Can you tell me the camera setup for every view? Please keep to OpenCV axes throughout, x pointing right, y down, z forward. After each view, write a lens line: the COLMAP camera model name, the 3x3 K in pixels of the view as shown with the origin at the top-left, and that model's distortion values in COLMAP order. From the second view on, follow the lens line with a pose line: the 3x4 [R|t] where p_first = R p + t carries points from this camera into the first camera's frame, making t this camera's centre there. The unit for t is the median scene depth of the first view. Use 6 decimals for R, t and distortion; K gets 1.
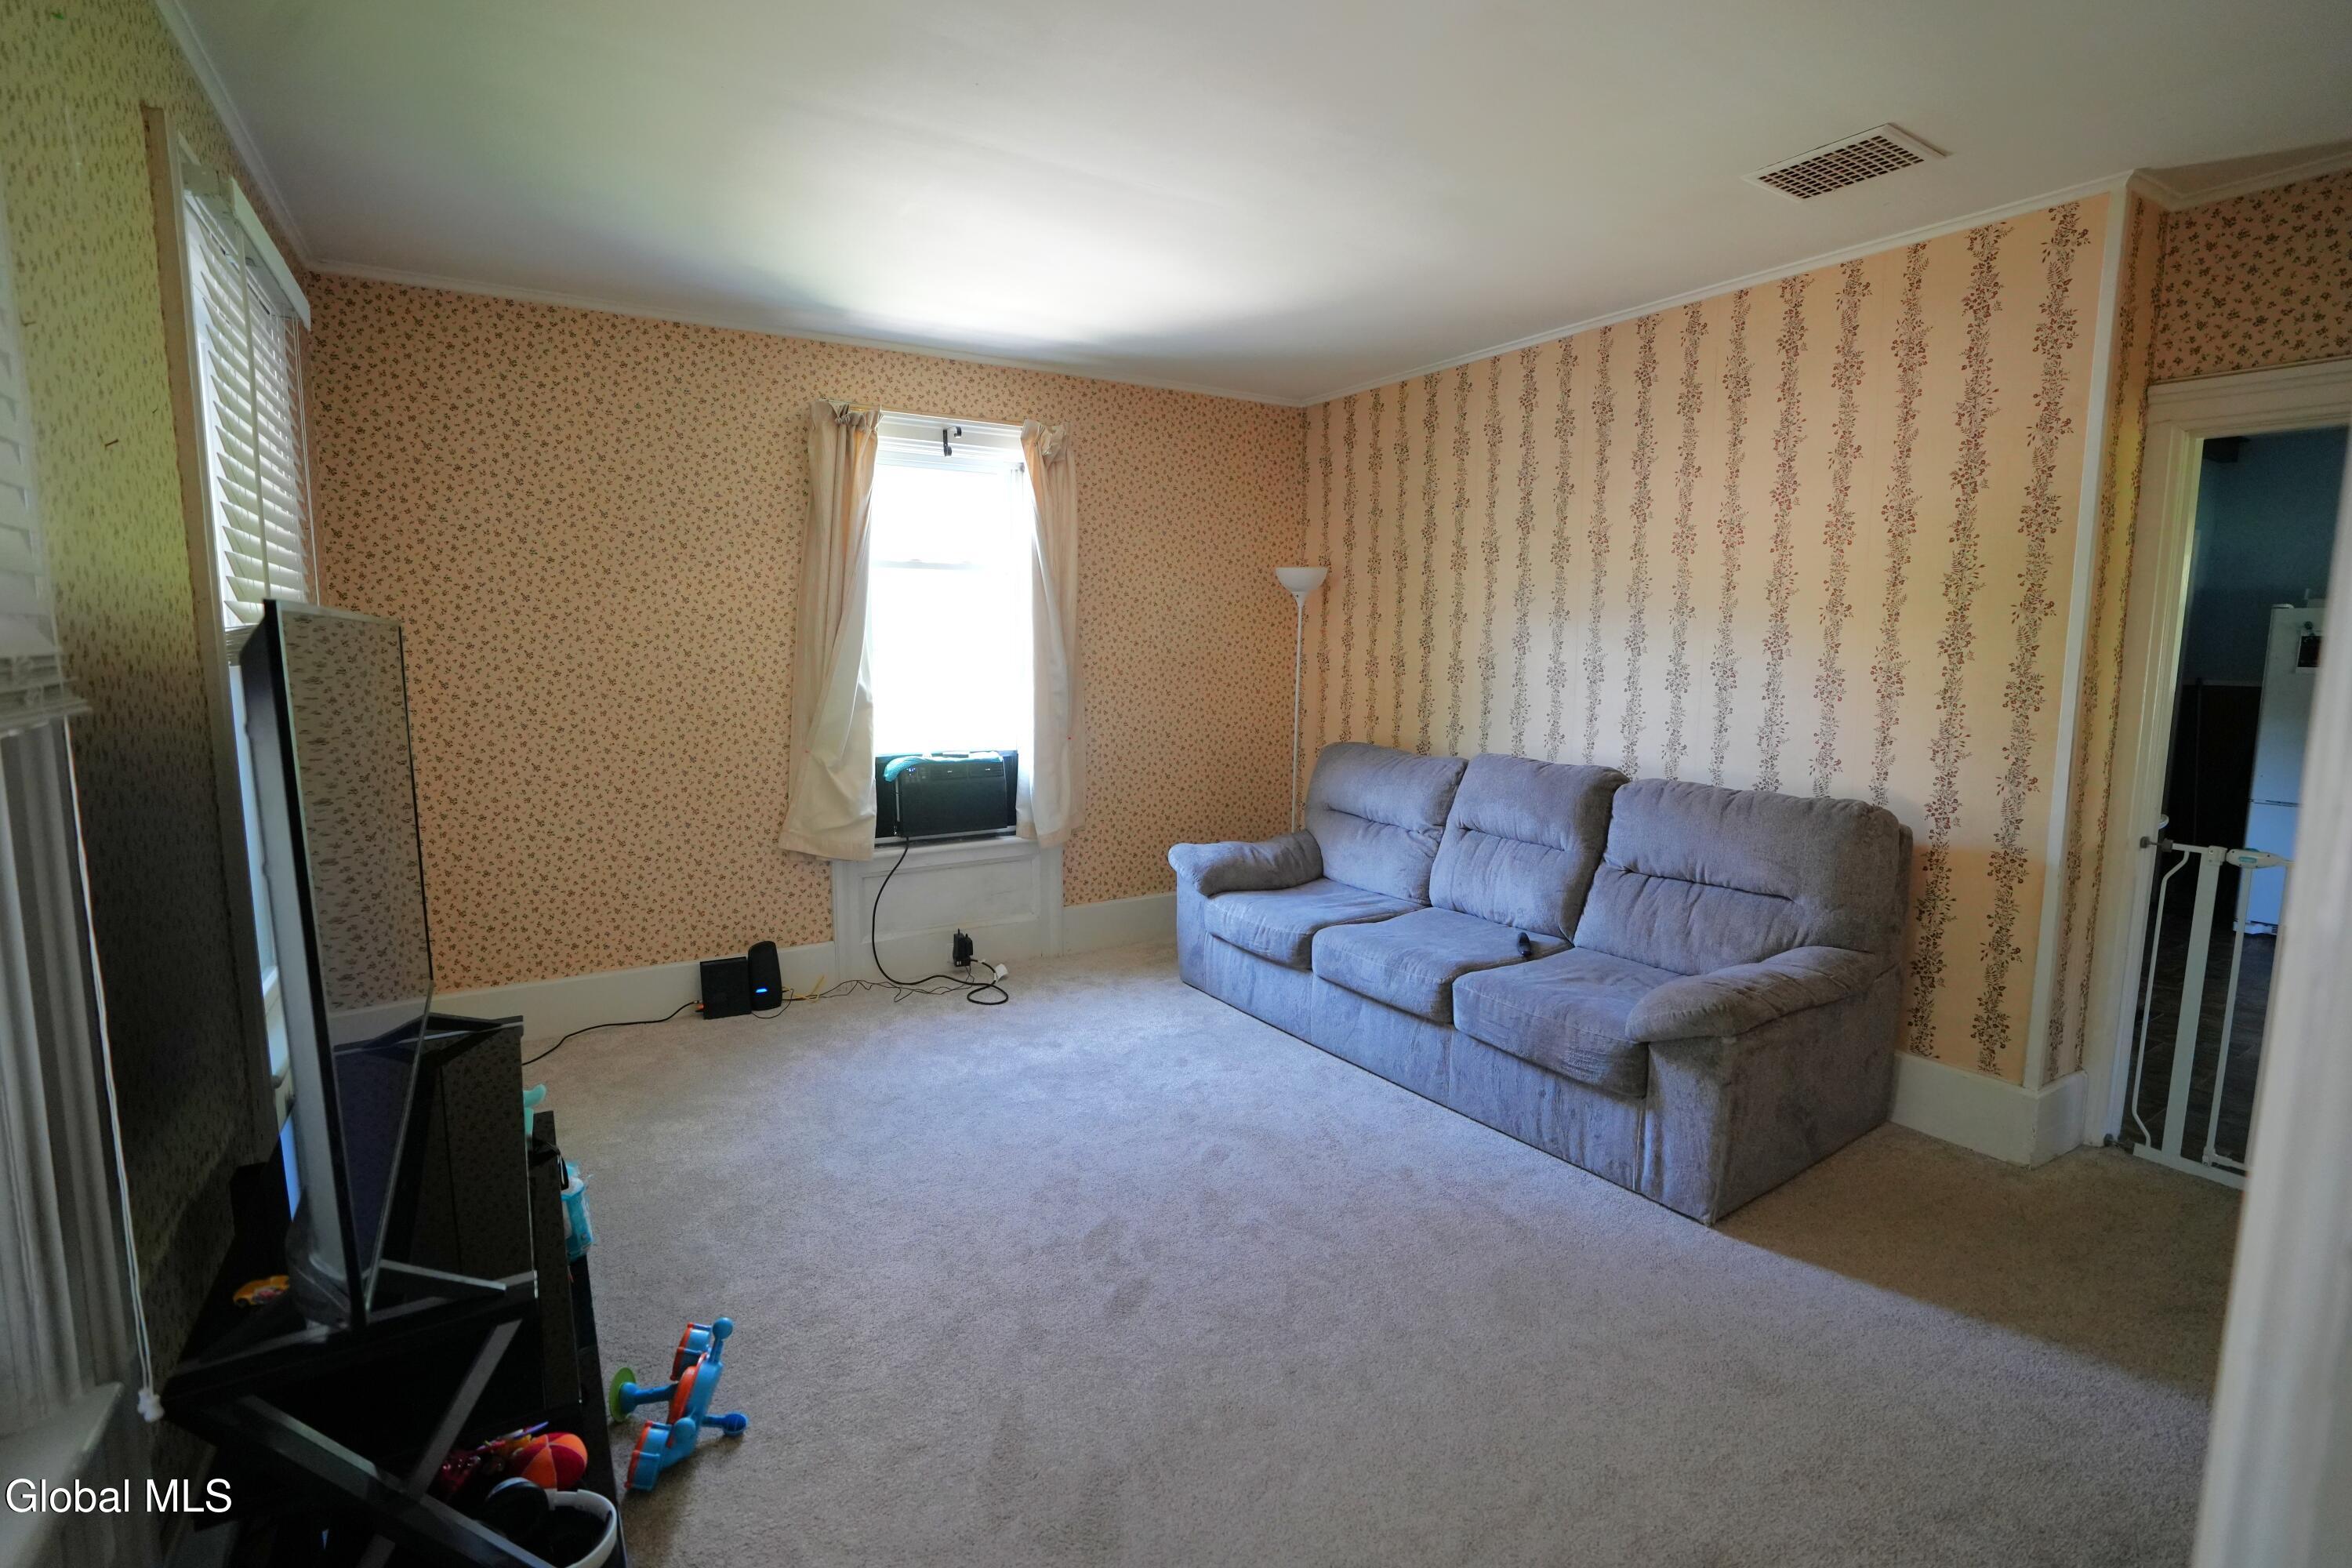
lens RADIAL K [[1081.8, 0, 1176.6], [0, 1081.8, 777.1], [0, 0, 1]] dist [-0.072361, 0.030569]
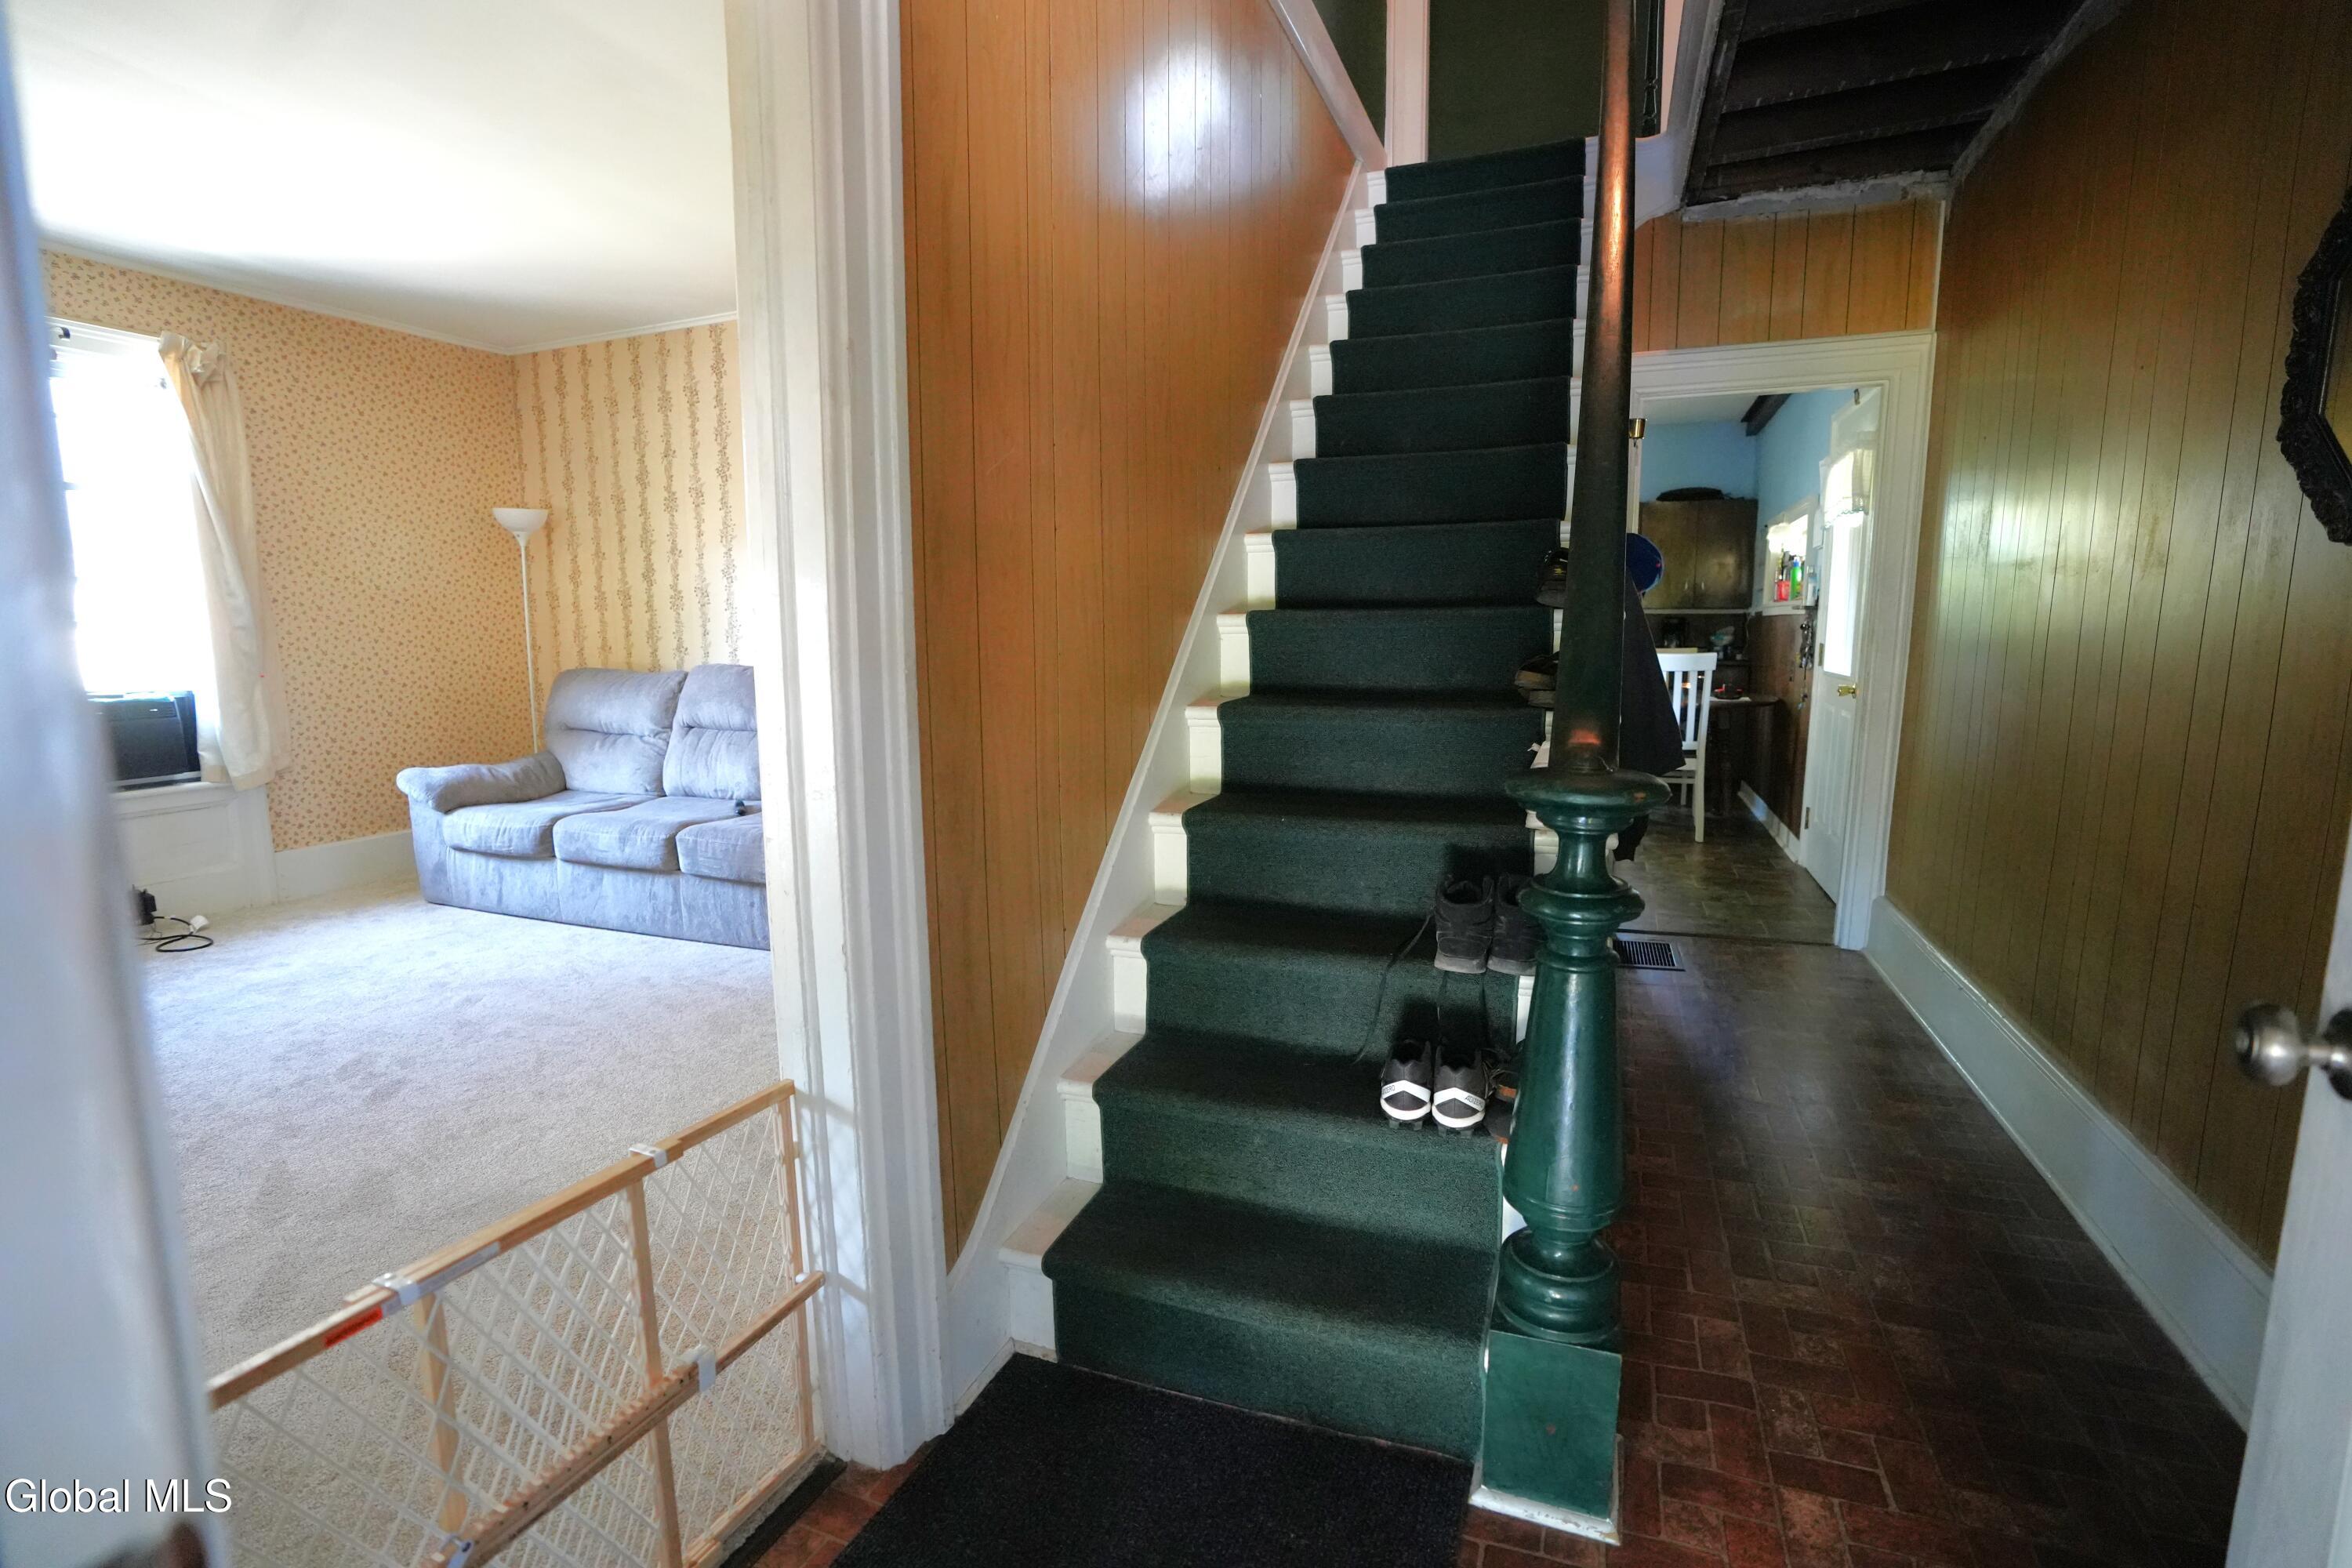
lens RADIAL K [[1081.8, 0, 1176.6], [0, 1081.8, 777.1], [0, 0, 1]] dist [-0.072361, 0.030569]
pose [[0.807153, -0.093812, 0.582841, 0.010406], [0.082164, 0.995536, 0.046452, 0.085647], [-0.584597, 0.010394, 0.811258, -0.248920]]
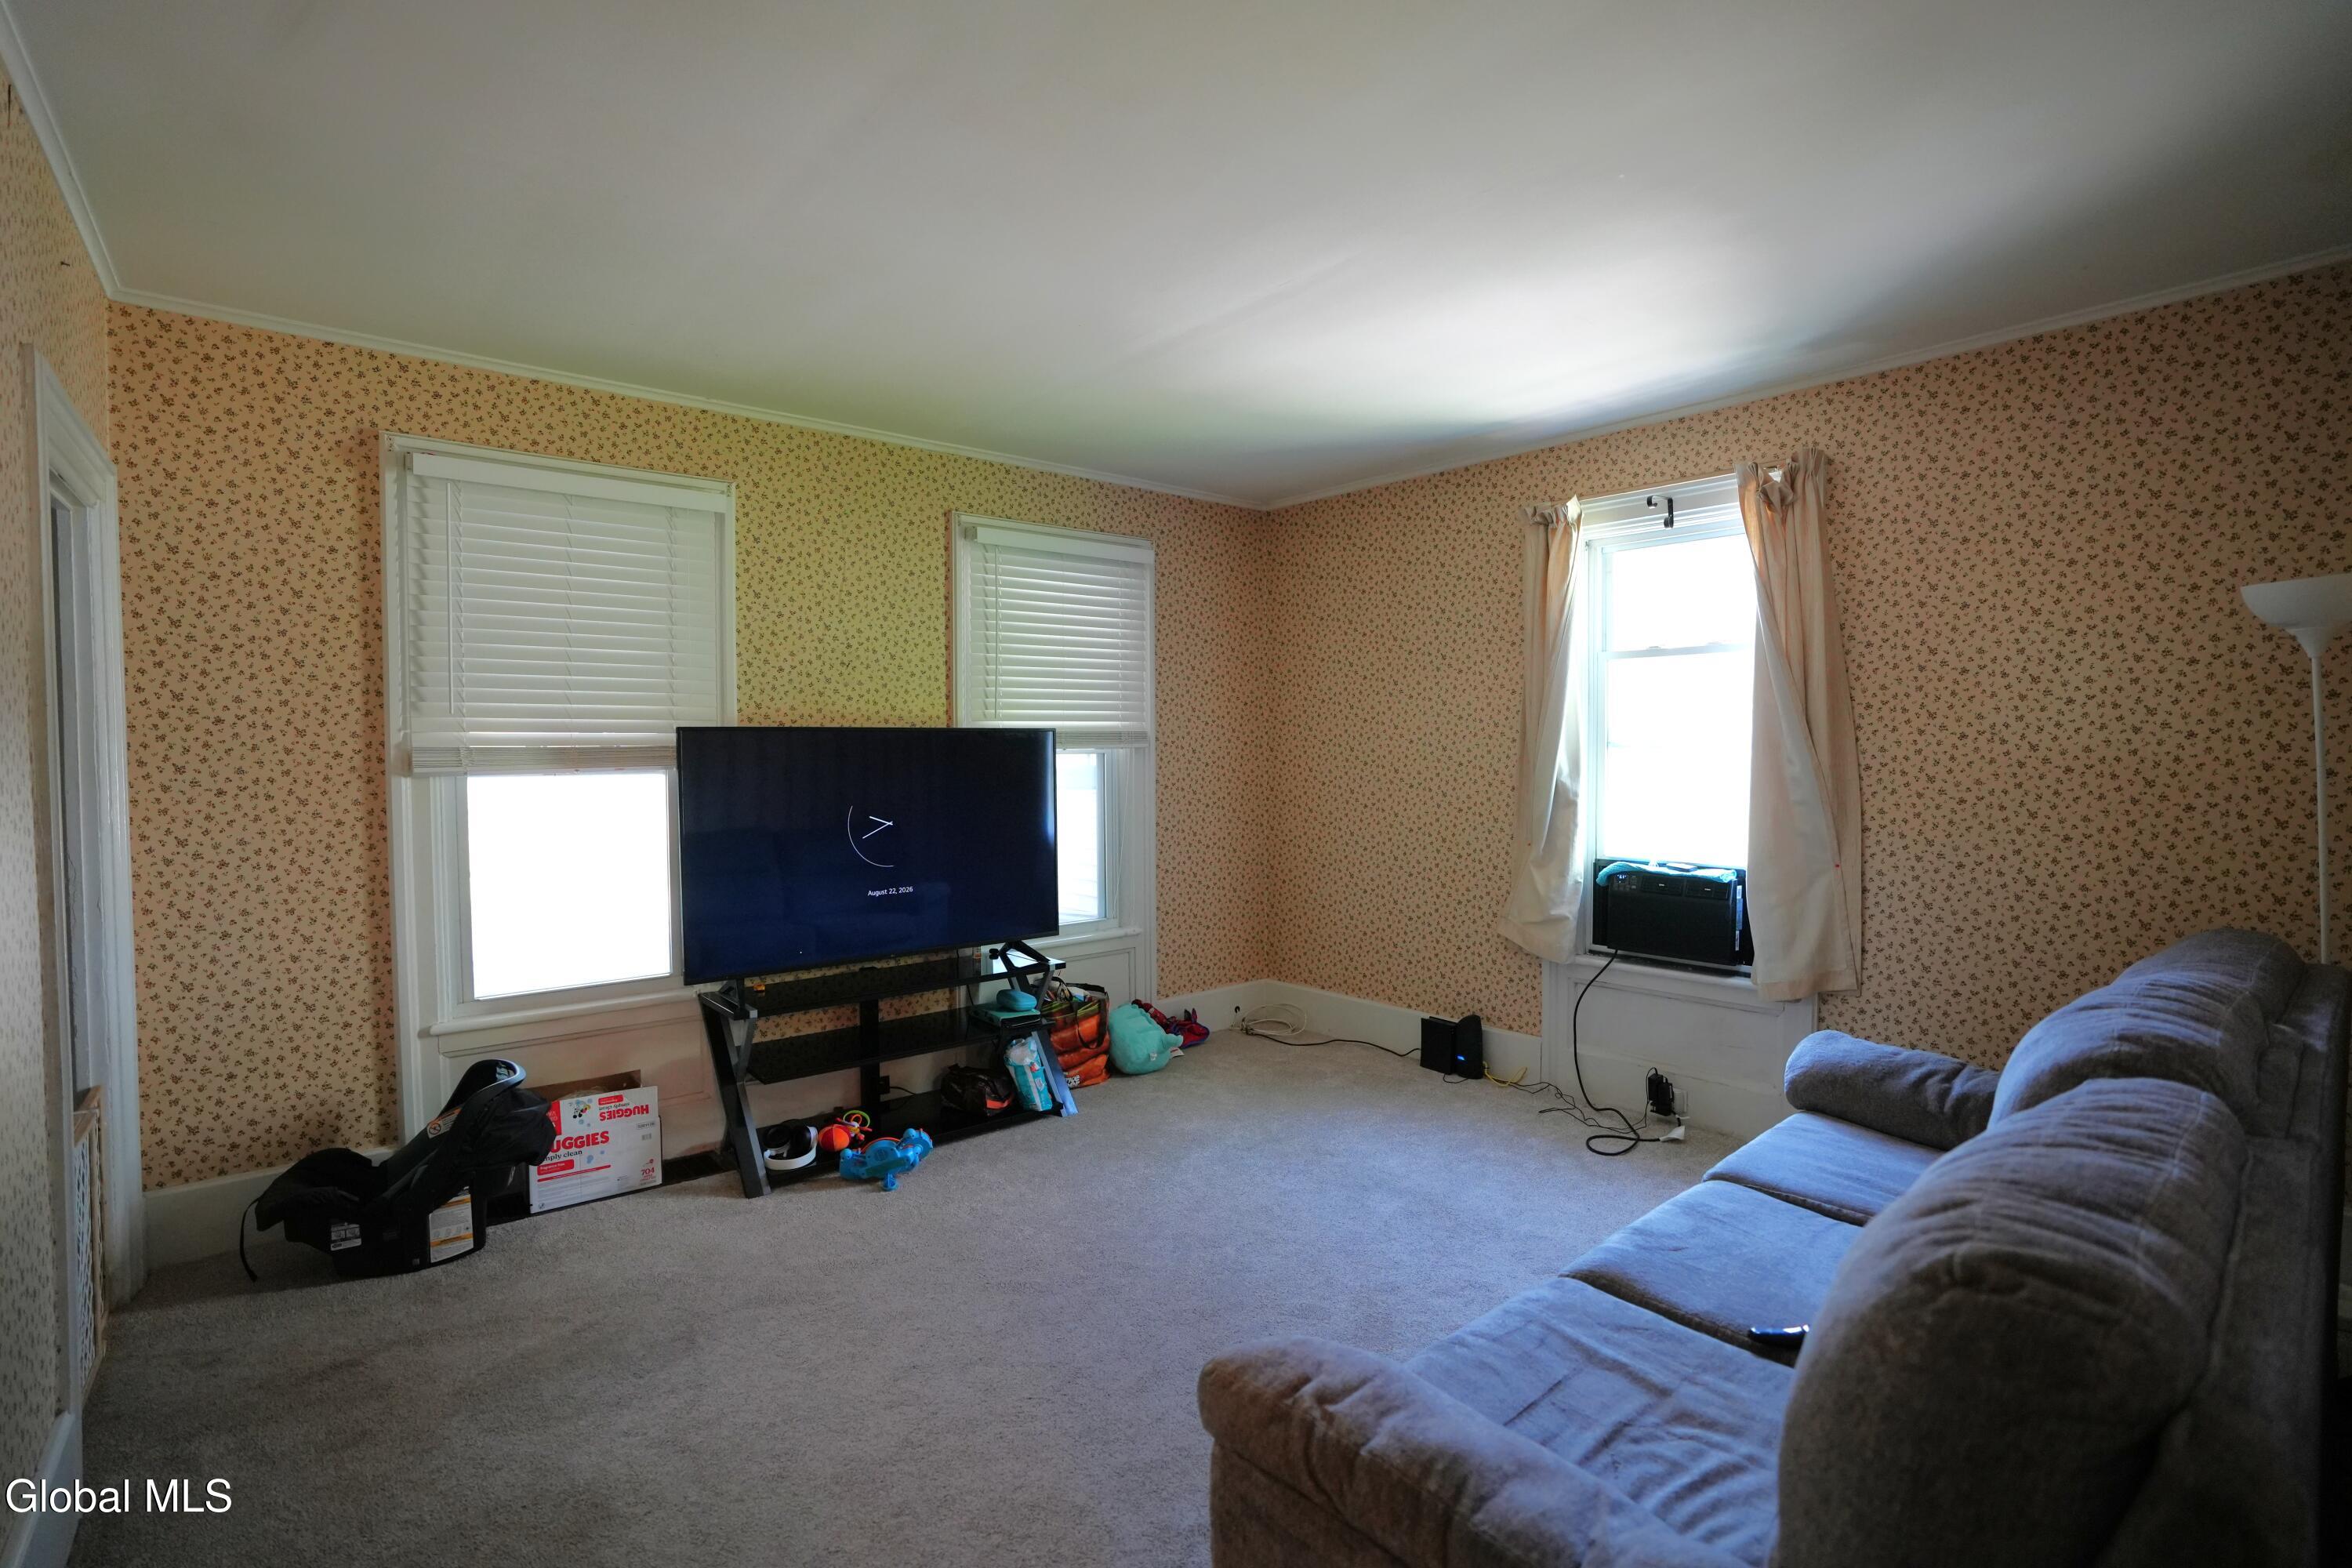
lens RADIAL K [[1081.8, 0, 1176.6], [0, 1081.8, 777.1], [0, 0, 1]] dist [-0.072361, 0.030569]
pose [[0.139494, 0.020965, -0.990001, 0.607111], [-0.114780, 0.993379, 0.004863, -0.052519], [0.983548, 0.112954, 0.140977, 0.501860]]
